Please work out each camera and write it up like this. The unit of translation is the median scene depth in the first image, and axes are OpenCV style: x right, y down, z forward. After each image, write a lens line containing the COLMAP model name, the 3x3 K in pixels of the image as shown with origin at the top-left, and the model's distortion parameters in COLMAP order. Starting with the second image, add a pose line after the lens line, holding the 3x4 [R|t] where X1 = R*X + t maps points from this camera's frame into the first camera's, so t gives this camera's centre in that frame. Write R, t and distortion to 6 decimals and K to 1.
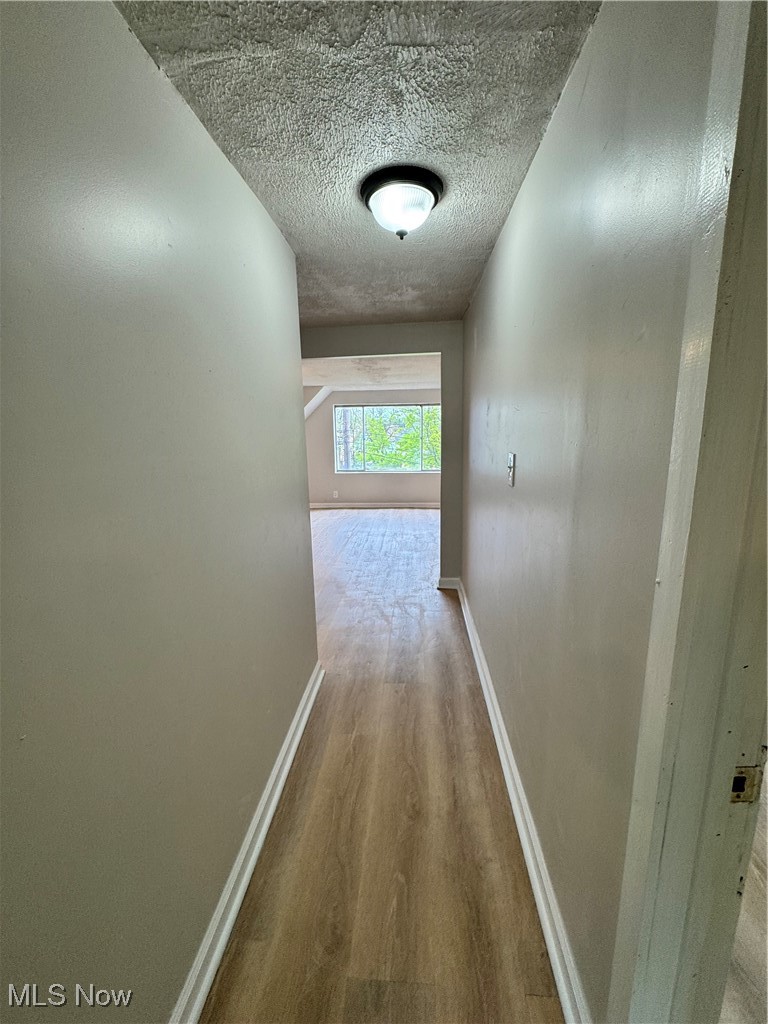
lens RADIAL K [[414.2, 0, 384.0], [0, 414.2, 512.0], [0, 0, 1]] dist [0.000169, 0.000003]
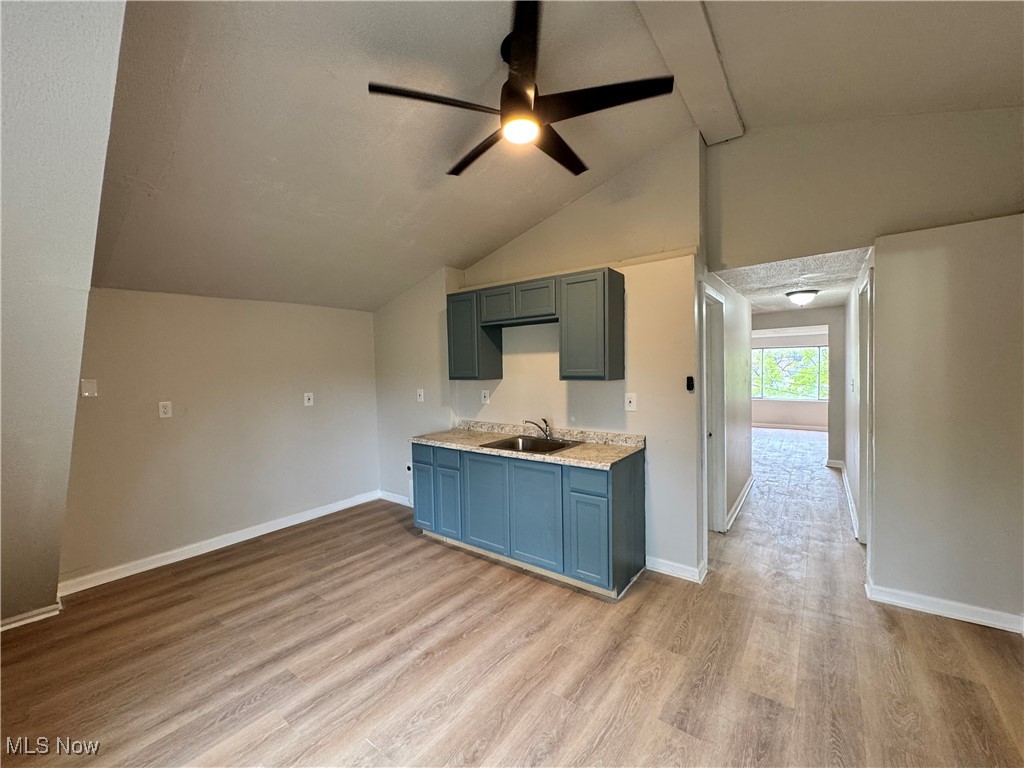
lens RADIAL K [[414.2, 0, 512.0], [0, 414.2, 384.0], [0, 0, 1]] dist [0.000169, 0.000003]
pose [[0.847291, 0.025894, -0.530497, -0.036857], [-0.102248, 0.988080, -0.115077, 0.120800], [0.521194, 0.151746, 0.839839, -0.675468]]
